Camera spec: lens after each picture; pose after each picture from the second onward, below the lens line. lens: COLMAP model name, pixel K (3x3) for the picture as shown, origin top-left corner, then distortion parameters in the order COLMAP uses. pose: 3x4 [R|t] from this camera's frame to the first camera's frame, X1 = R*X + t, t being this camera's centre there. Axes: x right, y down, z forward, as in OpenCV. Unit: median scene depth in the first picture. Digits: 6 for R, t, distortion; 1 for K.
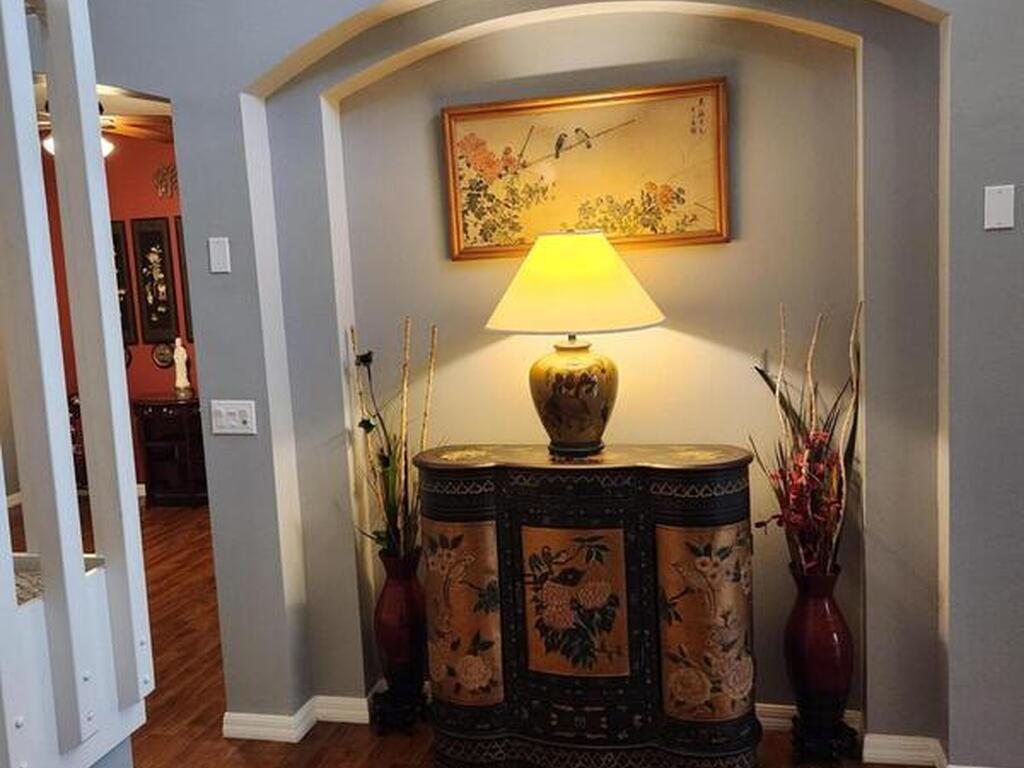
lens RADIAL K [[922.5, 0, 512.0], [0, 922.5, 384.0], [0, 0, 1]] dist [0.048001, -0.006636]
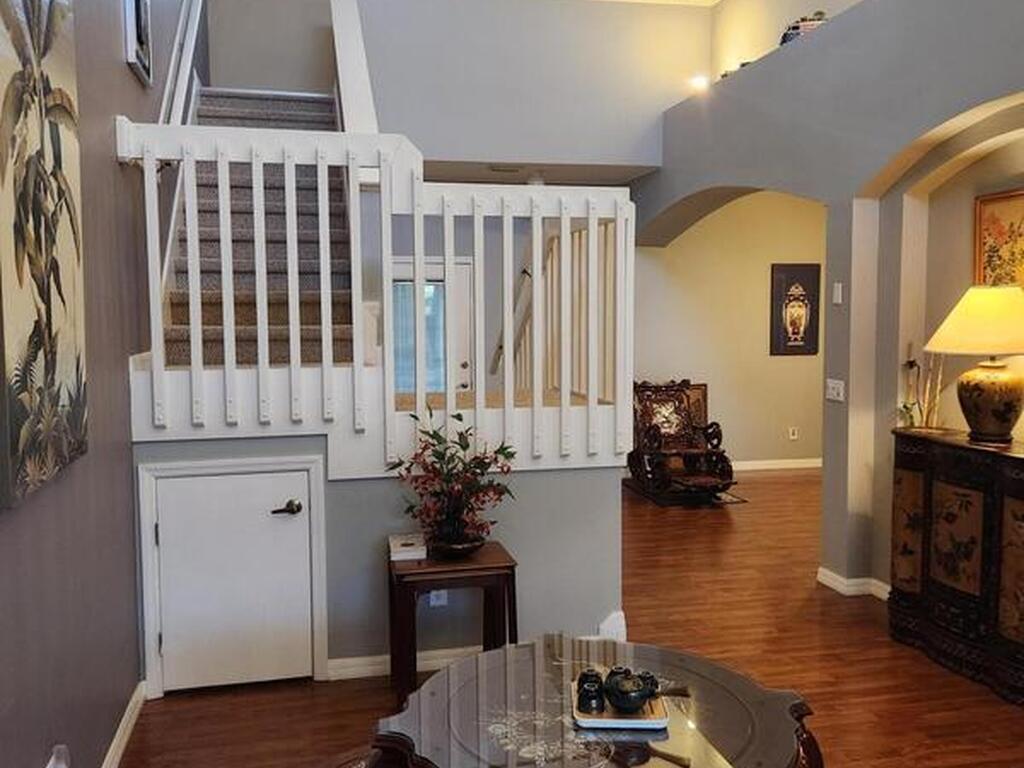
lens RADIAL K [[922.5, 0, 512.0], [0, 922.5, 384.0], [0, 0, 1]] dist [0.048001, -0.006636]
pose [[0.457853, 0.117609, -0.881214, 0.919575], [-0.120956, 0.990235, 0.069315, -0.021219], [0.880761, 0.074852, 0.467608, -0.302617]]
